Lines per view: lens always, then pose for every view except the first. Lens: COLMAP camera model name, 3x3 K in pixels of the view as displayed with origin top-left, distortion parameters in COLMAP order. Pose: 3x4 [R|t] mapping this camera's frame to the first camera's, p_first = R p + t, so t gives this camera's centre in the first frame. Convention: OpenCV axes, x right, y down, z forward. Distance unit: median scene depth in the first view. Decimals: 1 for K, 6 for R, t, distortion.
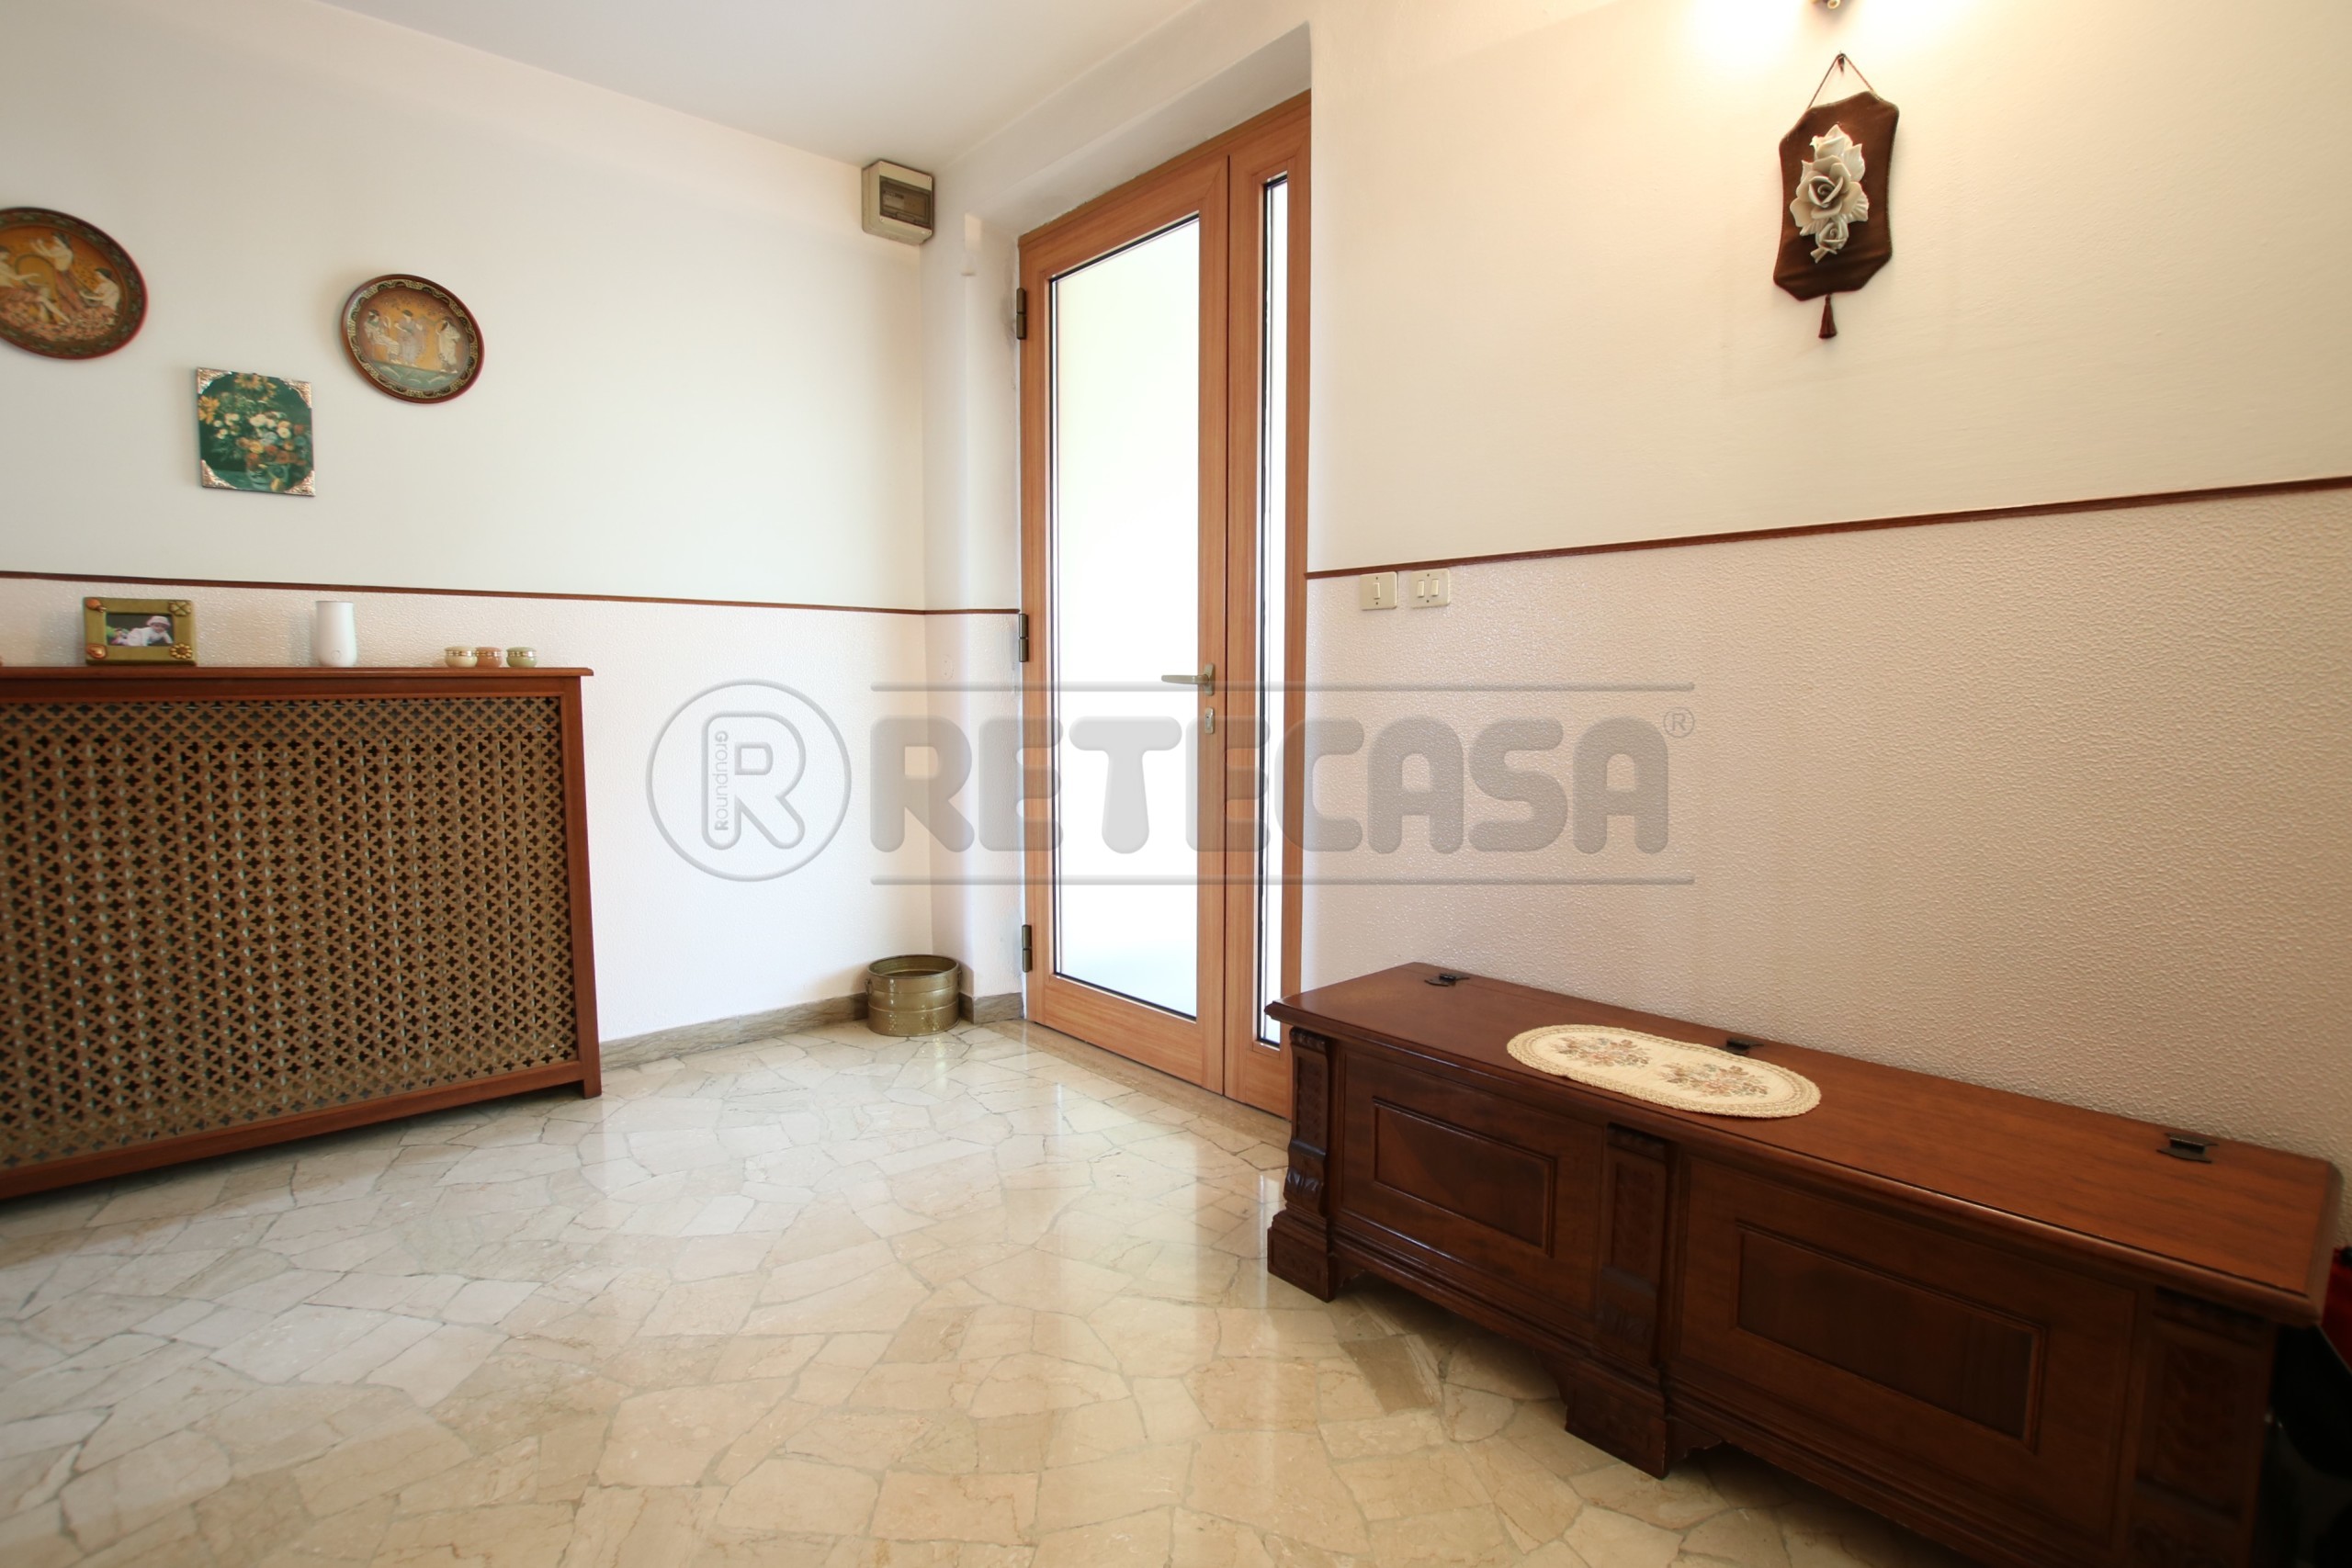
lens RADIAL K [[1138.0, 0, 1172.3], [0, 1138.0, 780.9], [0, 0, 1]] dist [-0.027686, 0.001369]
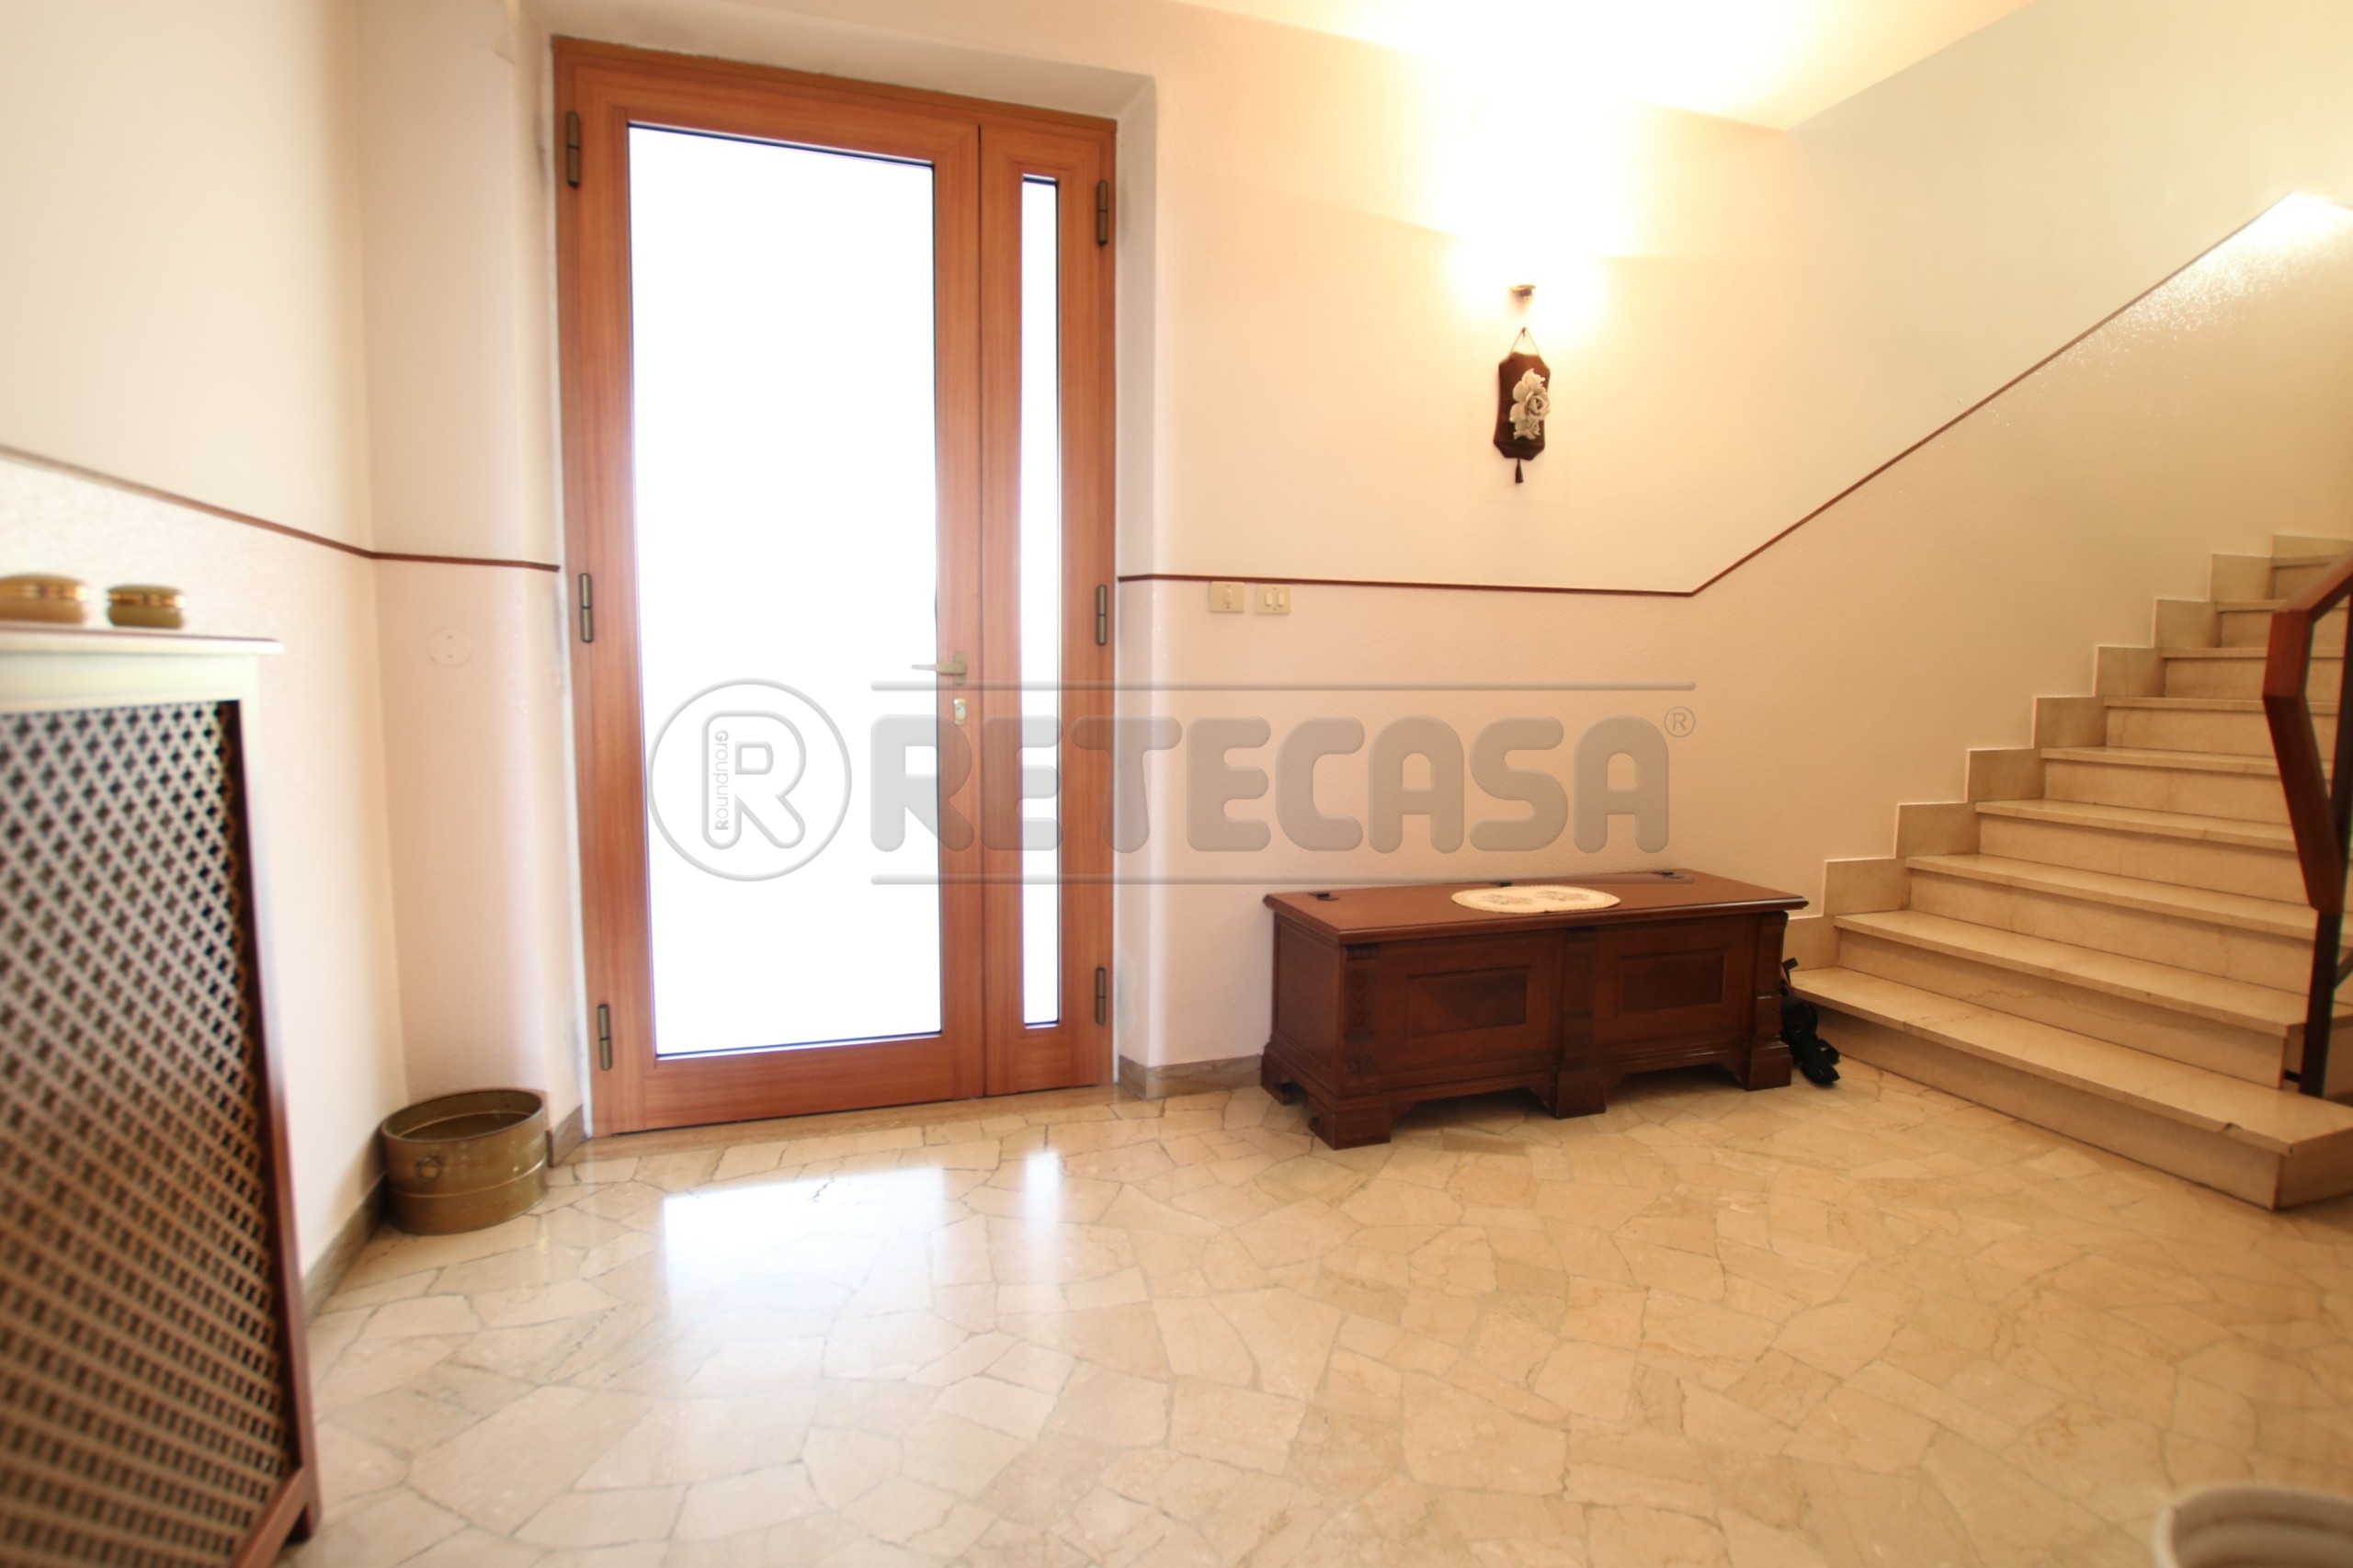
lens RADIAL K [[1138.5, 0, 1171.0], [0, 1138.5, 784.9], [0, 0, 1]] dist [-0.027686, 0.001369]
pose [[0.398240, -0.087335, 0.913114, -1.010902], [0.074156, 0.995264, 0.062851, -0.050907], [-0.914279, 0.042684, 0.402830, 0.602280]]
